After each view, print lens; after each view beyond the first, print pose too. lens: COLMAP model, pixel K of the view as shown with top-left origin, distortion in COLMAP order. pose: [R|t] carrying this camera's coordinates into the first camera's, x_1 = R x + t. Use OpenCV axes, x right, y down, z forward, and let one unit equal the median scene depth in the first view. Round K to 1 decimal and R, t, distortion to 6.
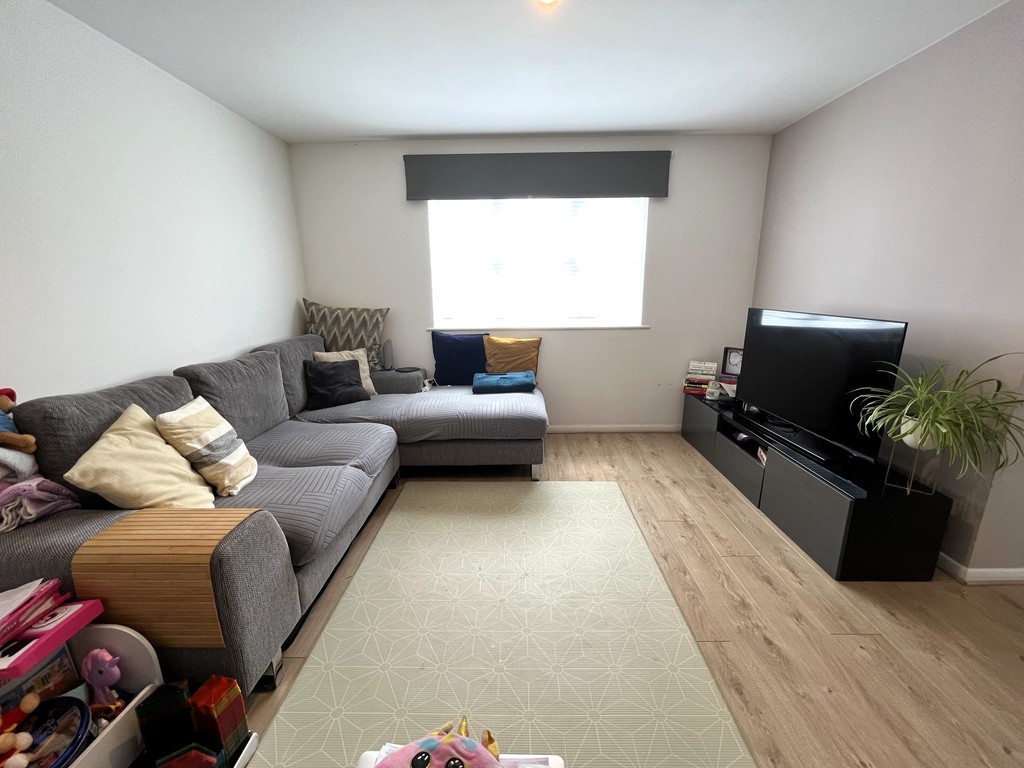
lens RADIAL K [[454.3, 0, 527.0], [0, 454.3, 366.7], [0, 0, 1]] dist [-0.002984, -0.000291]
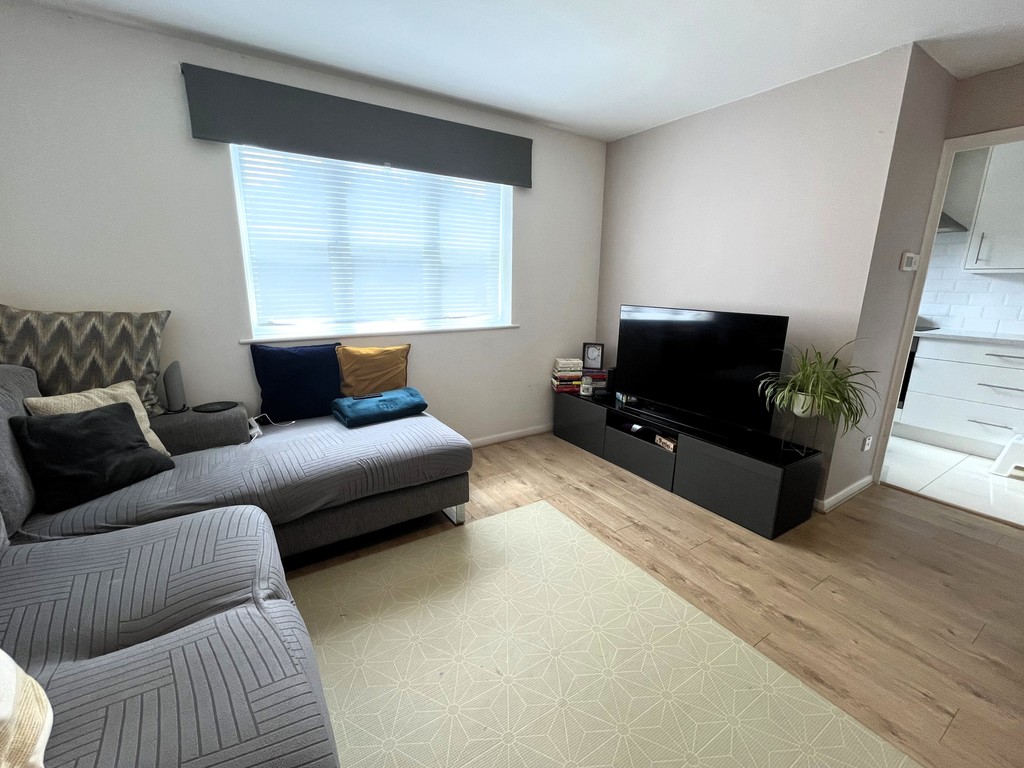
lens RADIAL K [[454.3, 0, 527.0], [0, 454.3, 366.7], [0, 0, 1]] dist [-0.002984, -0.000291]
pose [[0.820205, -0.087552, 0.565330, -0.271026], [0.081763, 0.996015, 0.035626, -0.038123], [-0.566196, 0.017003, 0.824095, 0.234930]]
